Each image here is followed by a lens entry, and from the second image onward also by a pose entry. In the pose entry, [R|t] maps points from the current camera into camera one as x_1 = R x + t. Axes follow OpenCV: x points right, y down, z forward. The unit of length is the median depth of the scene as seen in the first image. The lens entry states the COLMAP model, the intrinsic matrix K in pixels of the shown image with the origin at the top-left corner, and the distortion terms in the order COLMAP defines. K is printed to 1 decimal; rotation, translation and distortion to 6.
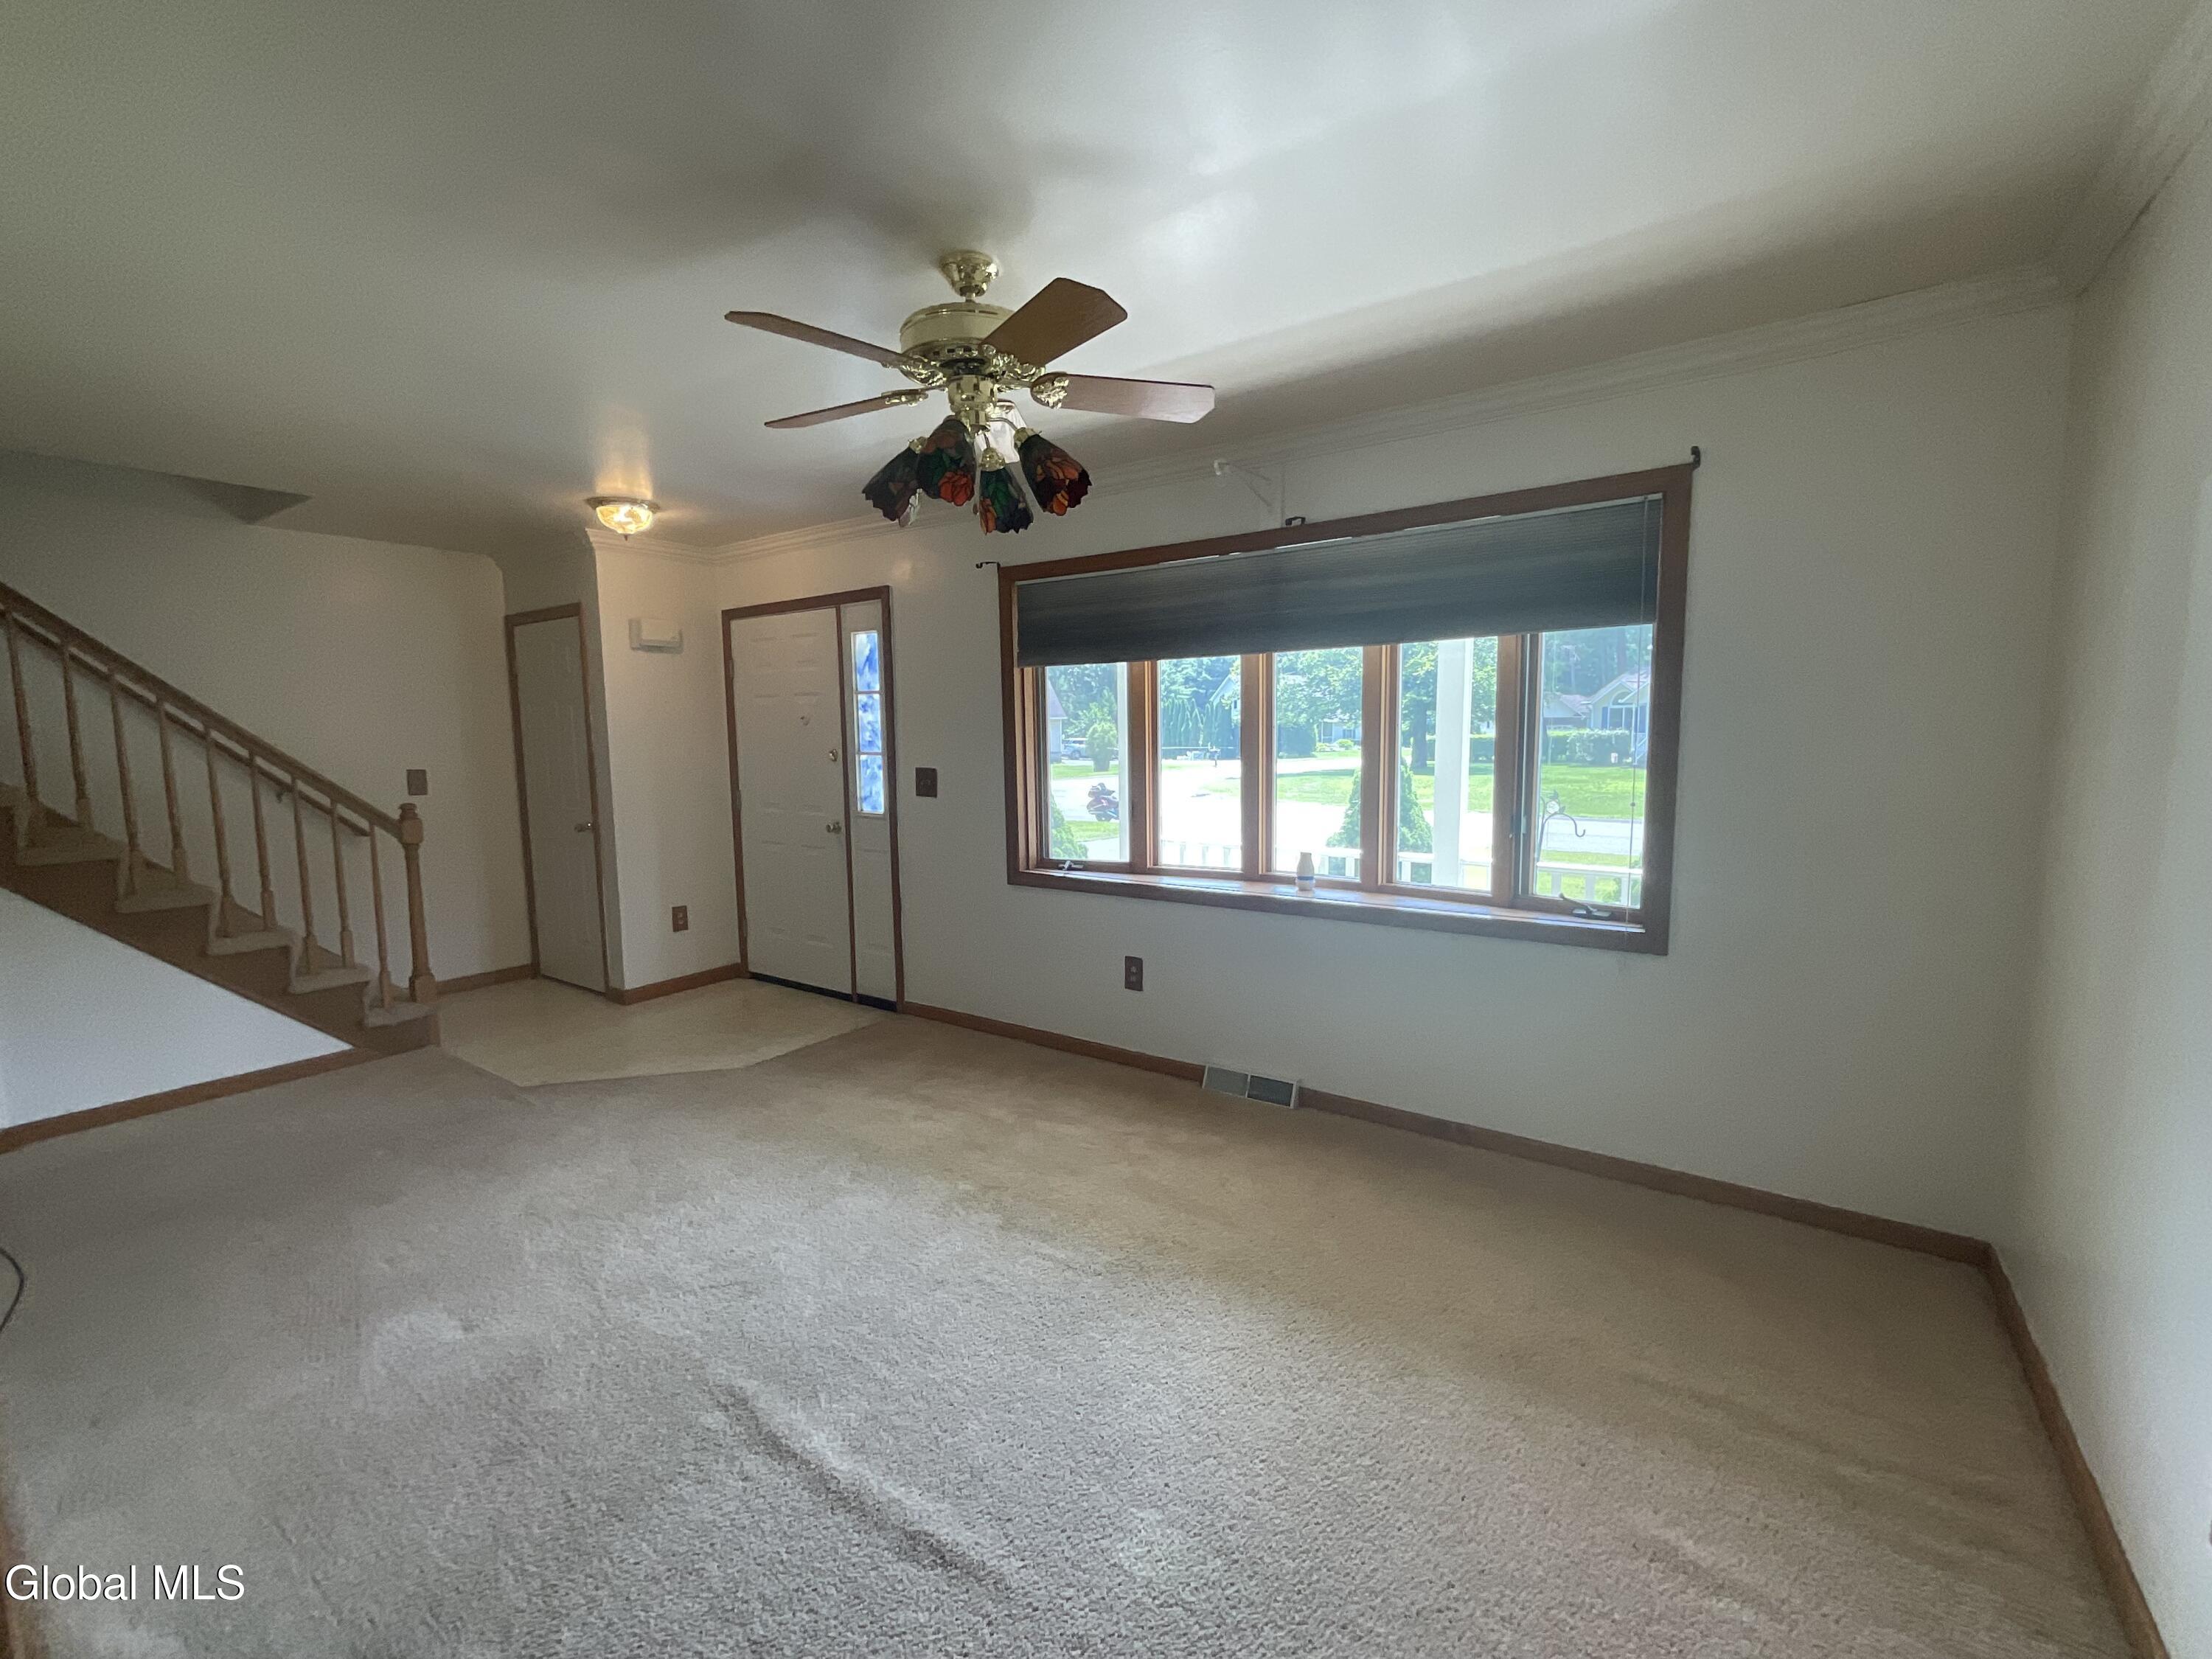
lens RADIAL K [[927.2, 0, 1049.9], [0, 927.2, 831.8], [0, 0, 1]] dist [0.000458, -0.000156]
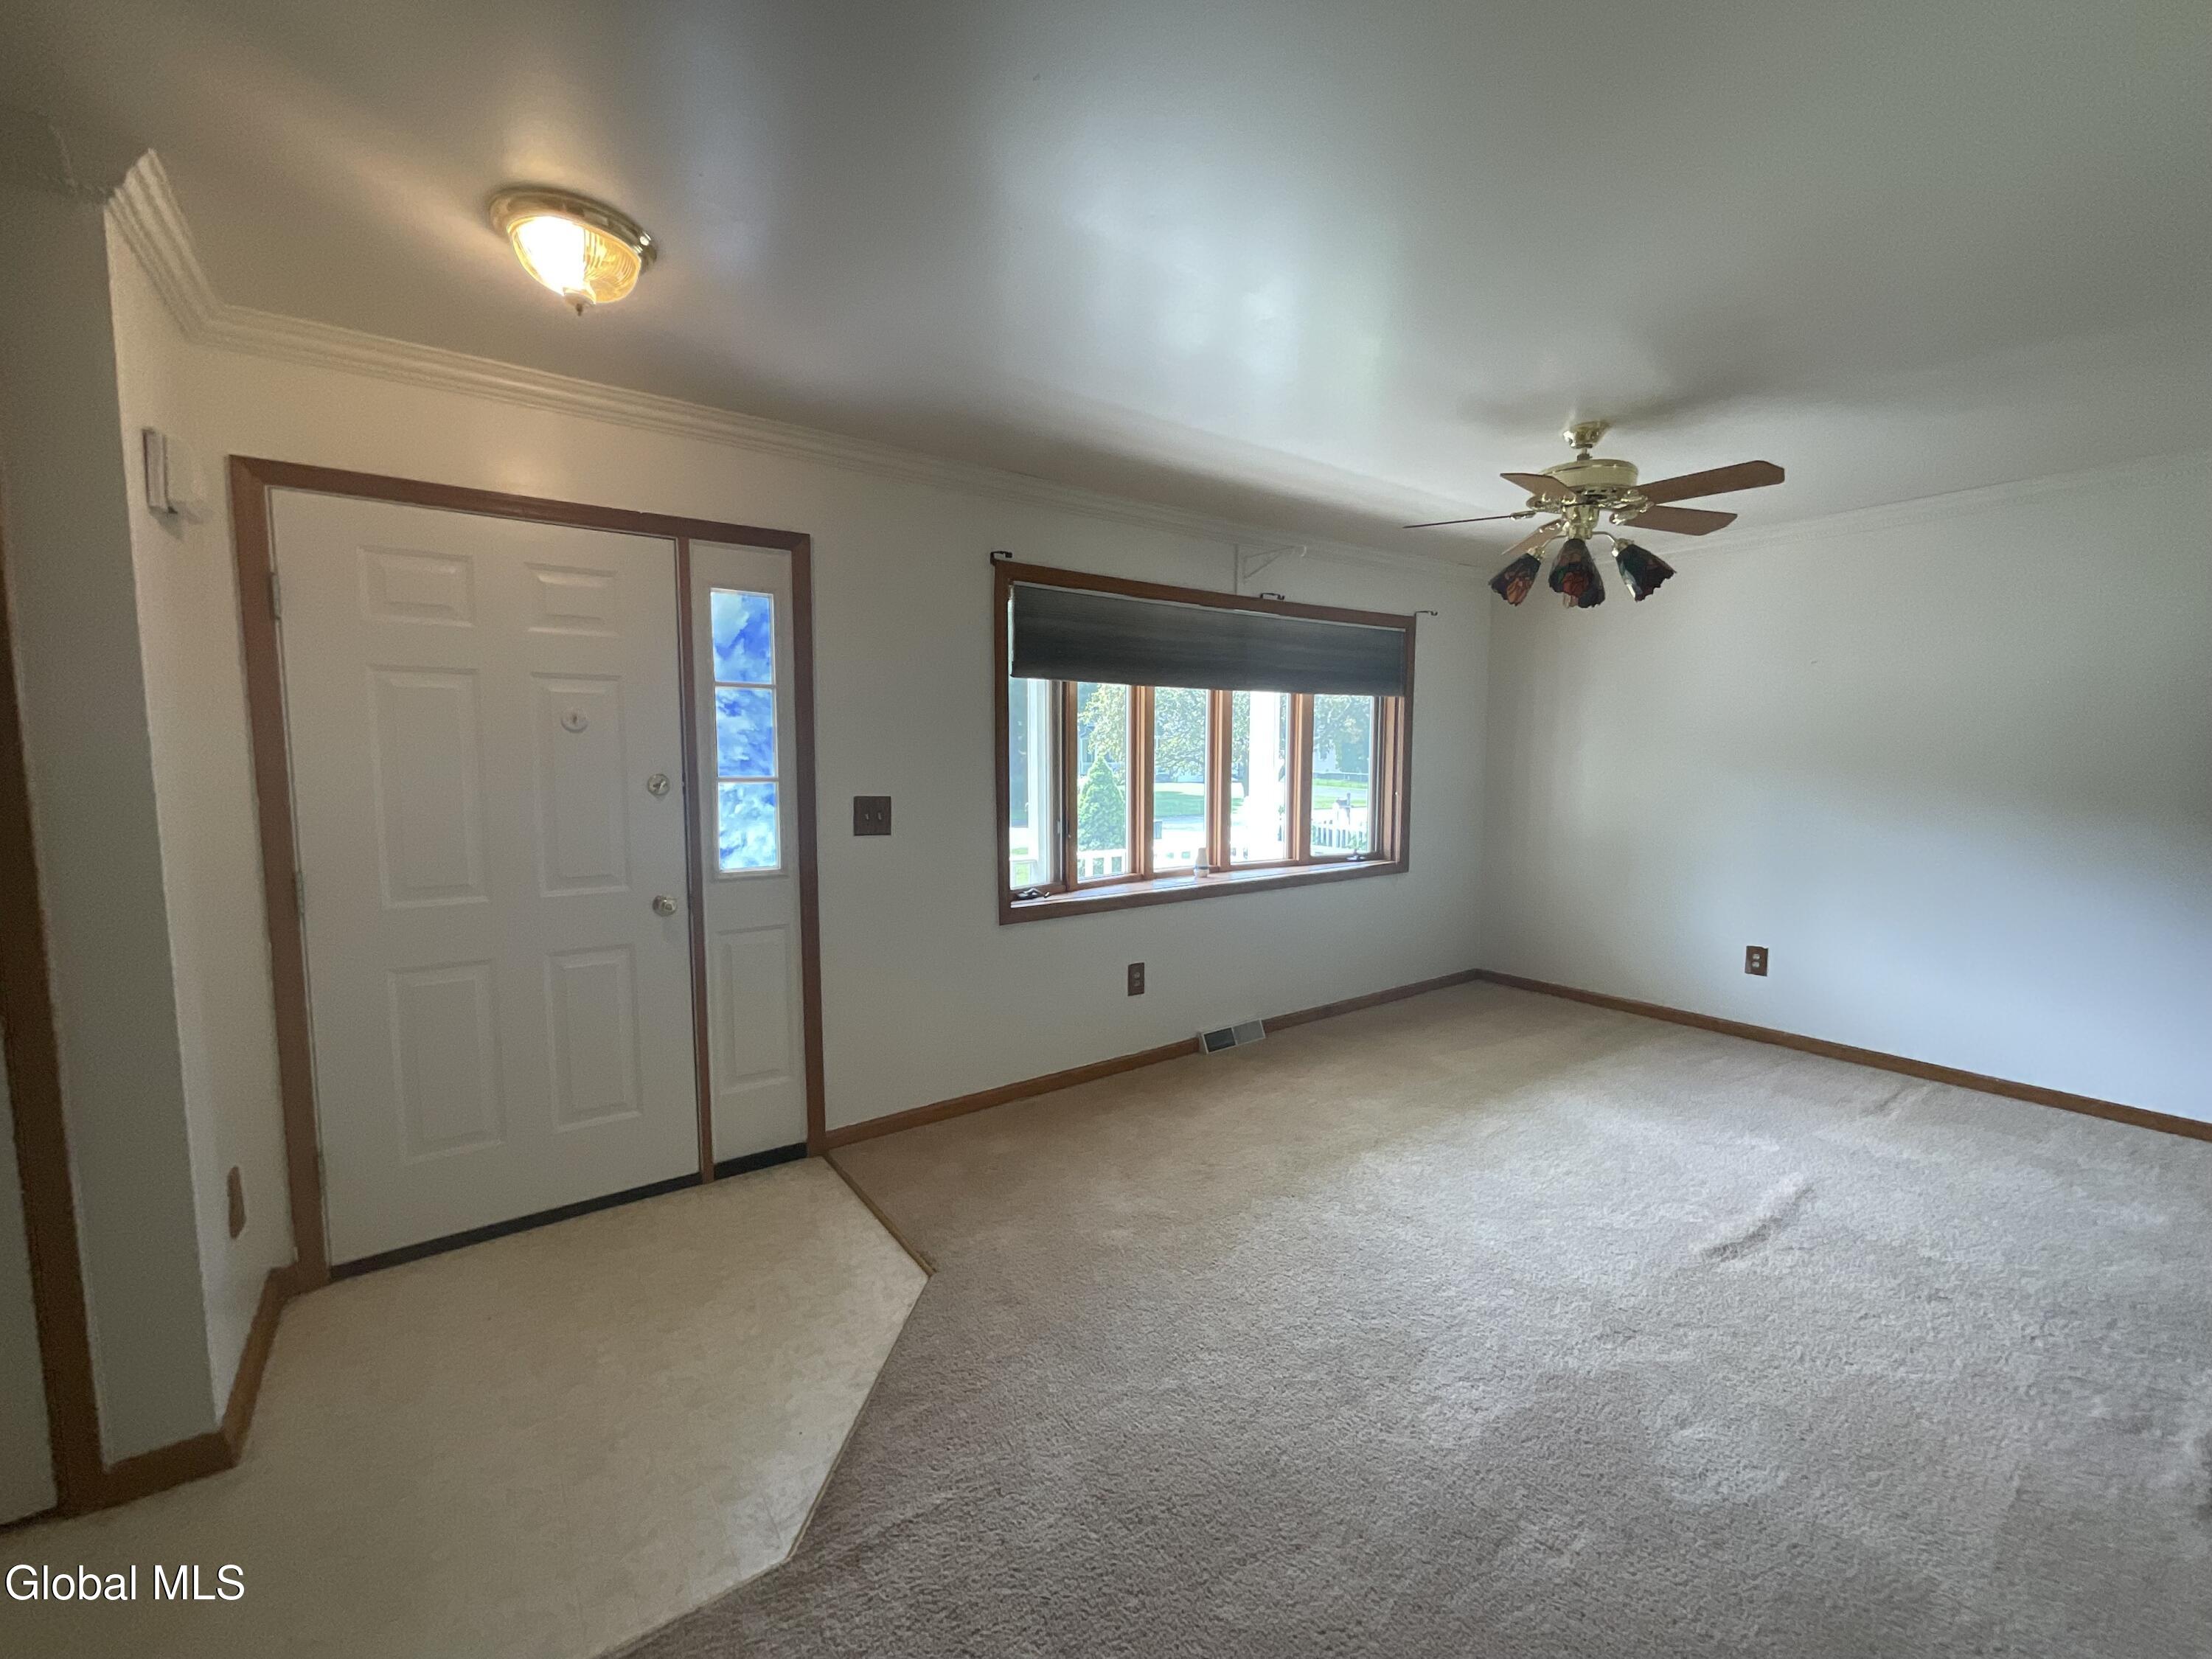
lens RADIAL K [[927.2, 0, 1122.7], [0, 927.2, 831.2], [0, 0, 1]] dist [0.000458, -0.000156]
pose [[0.286047, -0.077579, 0.955070, -0.875177], [0.092857, 0.994270, 0.052953, -0.069442], [-0.953706, 0.073538, 0.291611, 0.666043]]
